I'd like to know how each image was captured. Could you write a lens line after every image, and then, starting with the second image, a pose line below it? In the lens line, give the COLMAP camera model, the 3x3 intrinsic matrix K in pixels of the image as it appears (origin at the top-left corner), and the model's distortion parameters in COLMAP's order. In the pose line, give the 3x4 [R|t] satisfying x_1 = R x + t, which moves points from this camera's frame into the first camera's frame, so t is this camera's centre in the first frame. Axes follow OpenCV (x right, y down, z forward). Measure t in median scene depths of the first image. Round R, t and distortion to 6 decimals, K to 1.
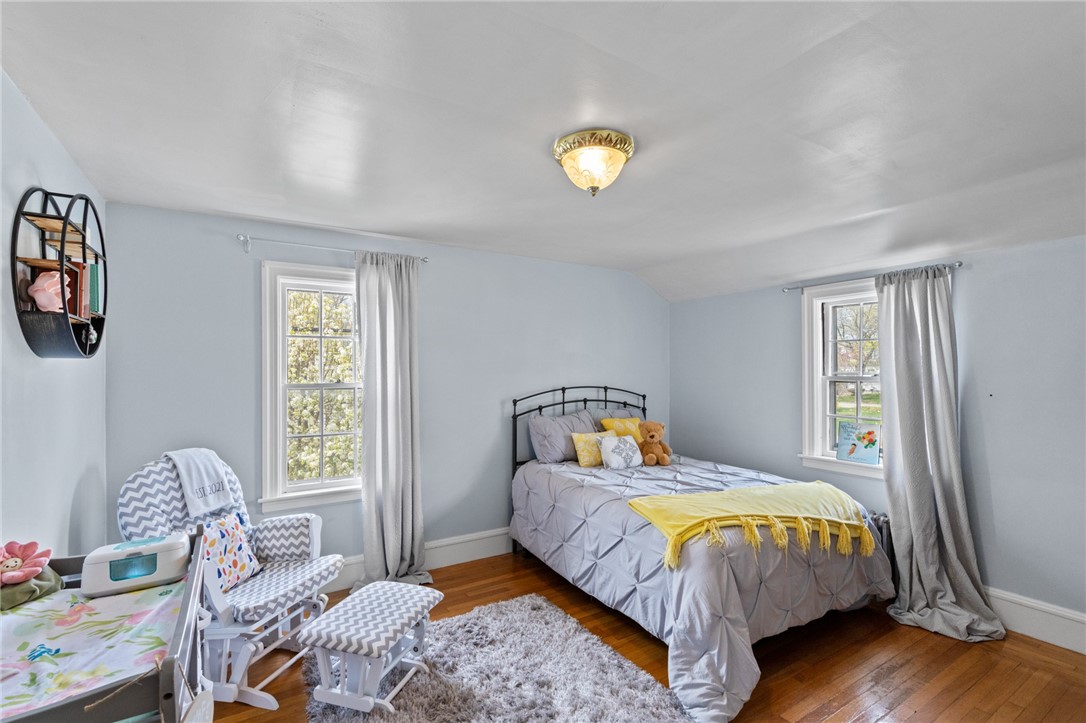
lens RADIAL K [[487.9, 0, 542.5], [0, 487.9, 366.0], [0, 0, 1]] dist [-0.008259, 0.002850]
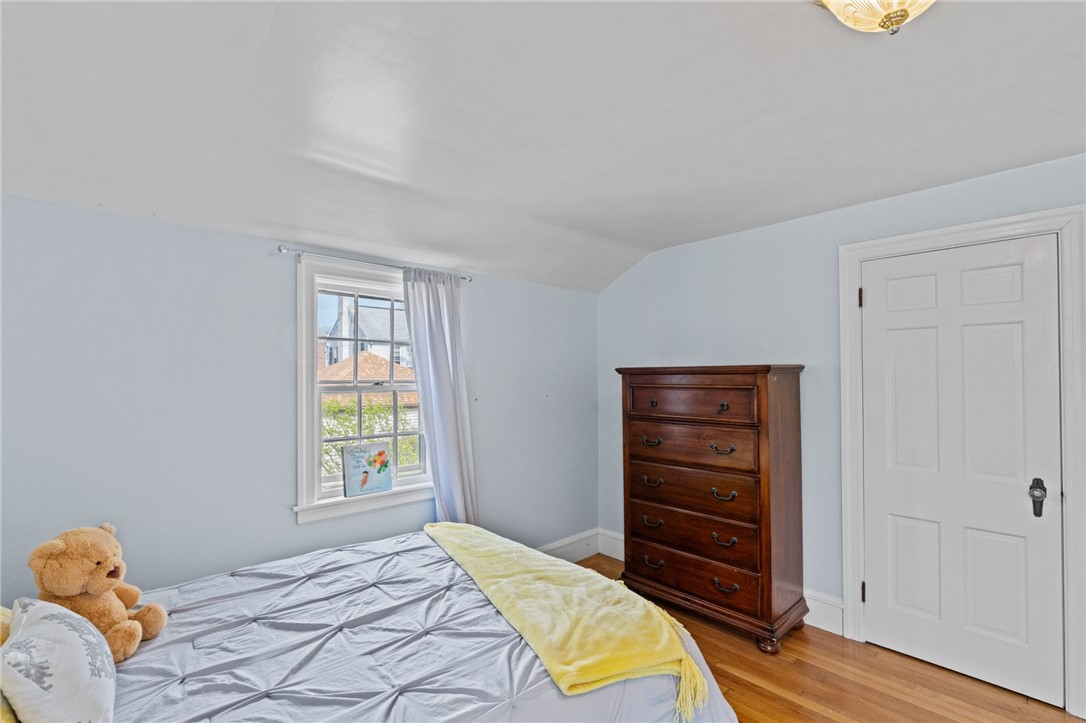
lens RADIAL K [[487.9, 0, 545.5], [0, 487.9, 369.5], [0, 0, 1]] dist [-0.008259, 0.002850]
pose [[-0.194690, 0.016229, 0.980731, -0.193271], [-0.007287, 0.999812, -0.017992, 0.007818], [-0.980838, -0.010649, -0.194535, 0.885145]]
